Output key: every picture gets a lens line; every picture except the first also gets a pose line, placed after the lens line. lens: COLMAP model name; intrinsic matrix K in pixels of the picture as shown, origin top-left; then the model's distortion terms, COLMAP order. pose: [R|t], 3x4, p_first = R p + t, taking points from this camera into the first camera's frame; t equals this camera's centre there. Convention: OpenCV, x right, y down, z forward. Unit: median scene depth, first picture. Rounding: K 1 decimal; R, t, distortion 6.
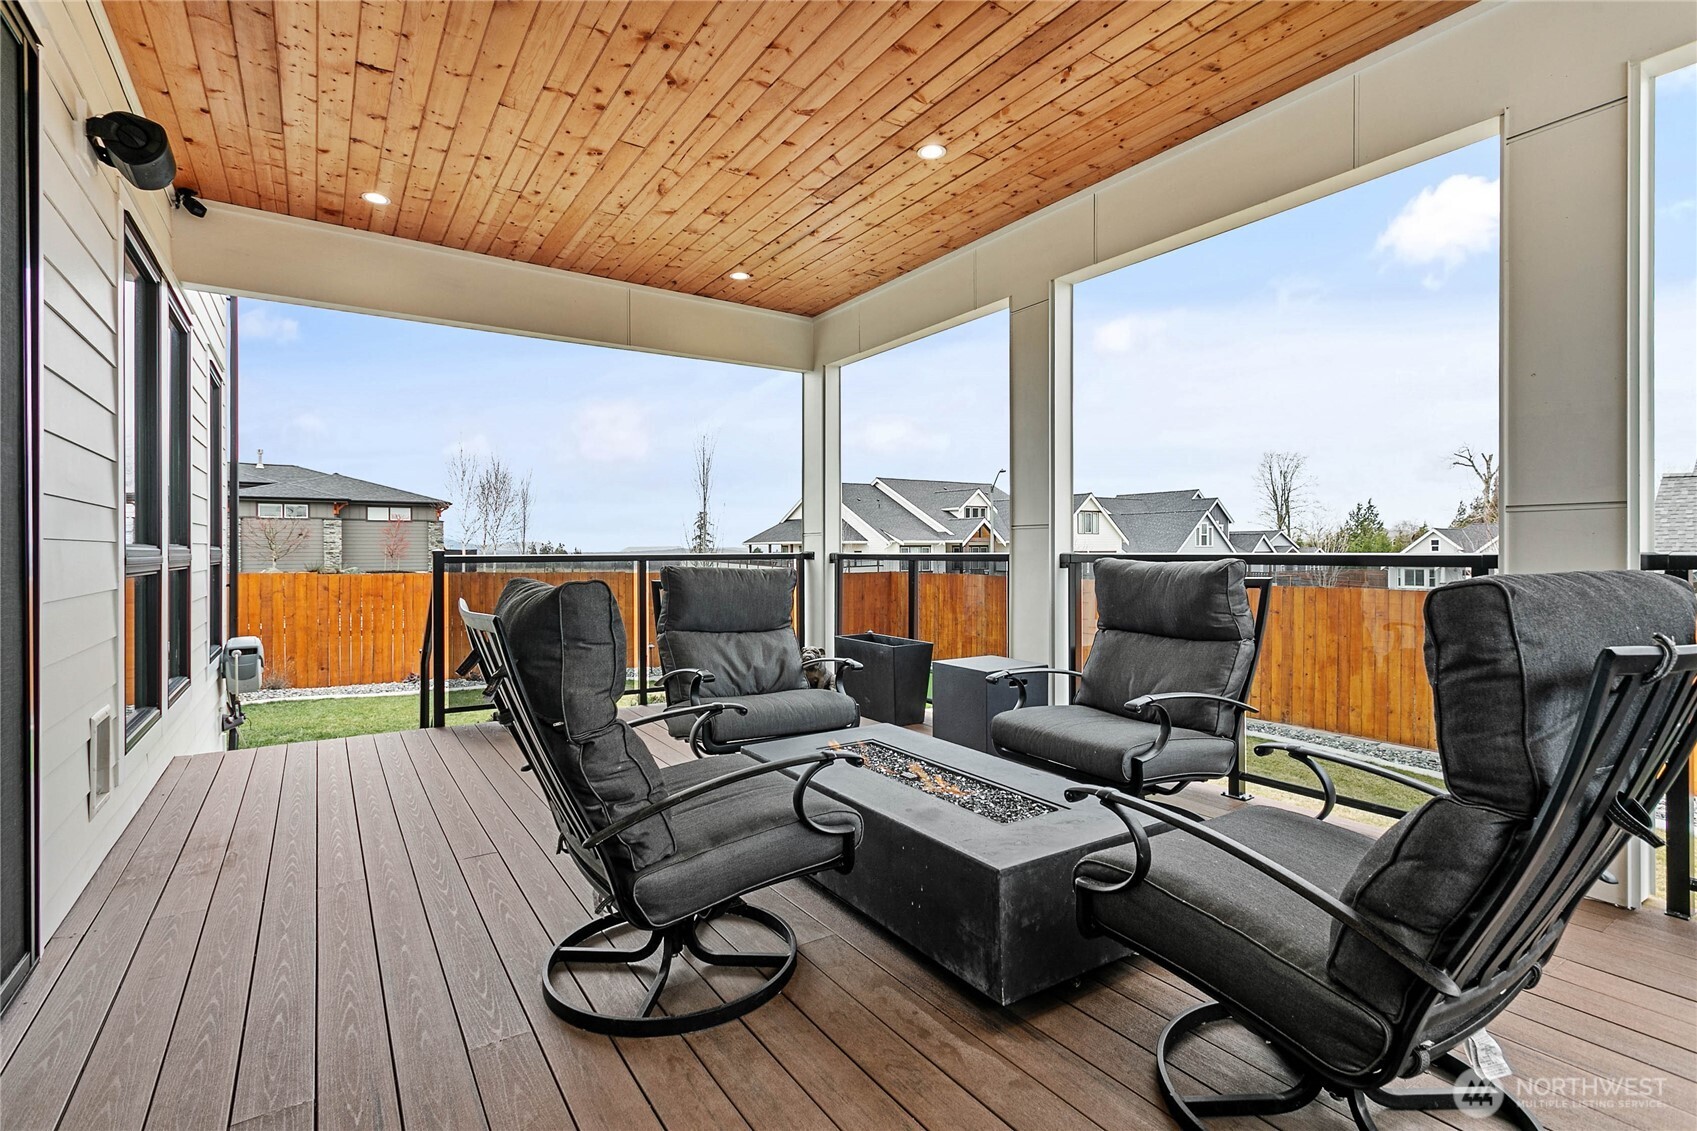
lens RADIAL K [[812.0, 0, 848.5], [0, 812.0, 565.5], [0, 0, 1]] dist [0.002543, -0.000748]
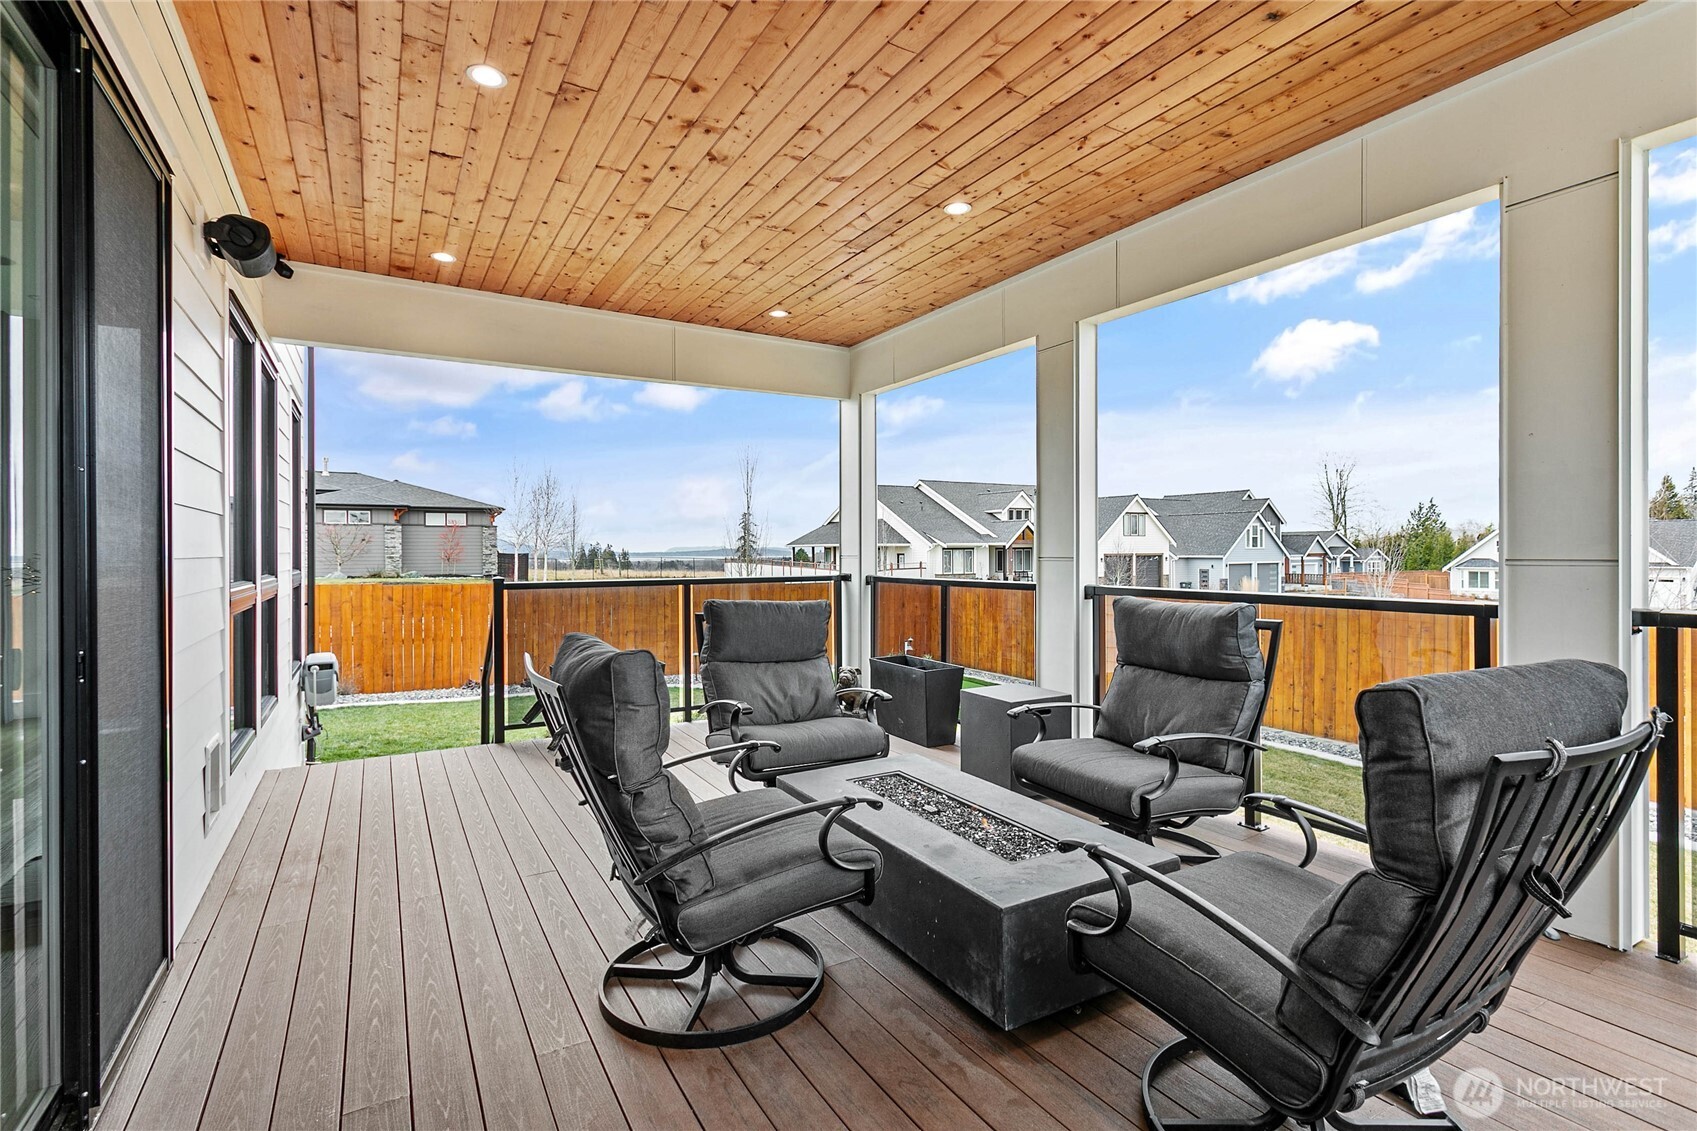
lens RADIAL K [[812.6, 0, 848.1], [0, 812.6, 566.0], [0, 0, 1]] dist [-0.001175, 0.000609]
pose [[0.998554, -0.000788, -0.053760, 0.020536], [0.000814, 1.000000, 0.000464, -0.056043], [0.053760, -0.000507, 0.998554, -0.071577]]
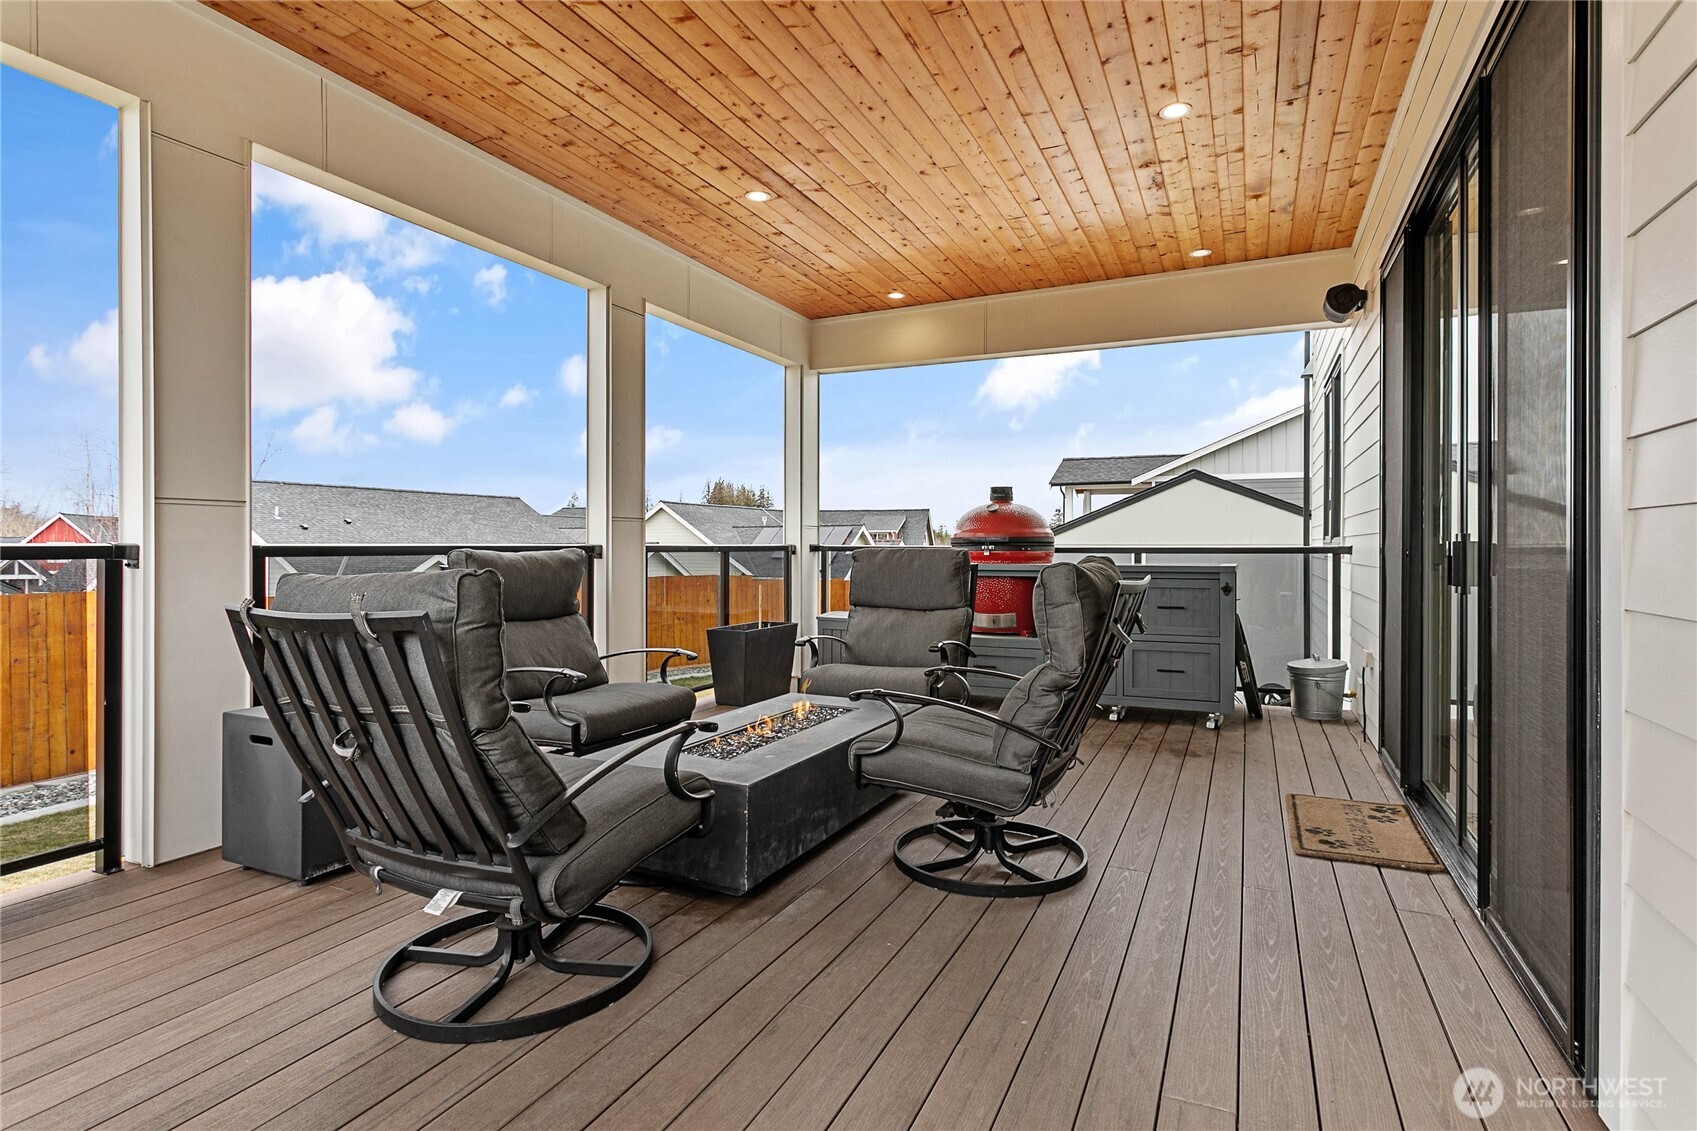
lens RADIAL K [[889.9, 0, 848.5], [0, 889.9, 565.5], [0, 0, 1]] dist [-0.001230, -0.000348]
pose [[-0.533943, -0.019513, 0.845295, -0.897089], [0.005762, 0.999626, 0.026716, -0.019627], [-0.845501, 0.019135, -0.533631, 1.356933]]
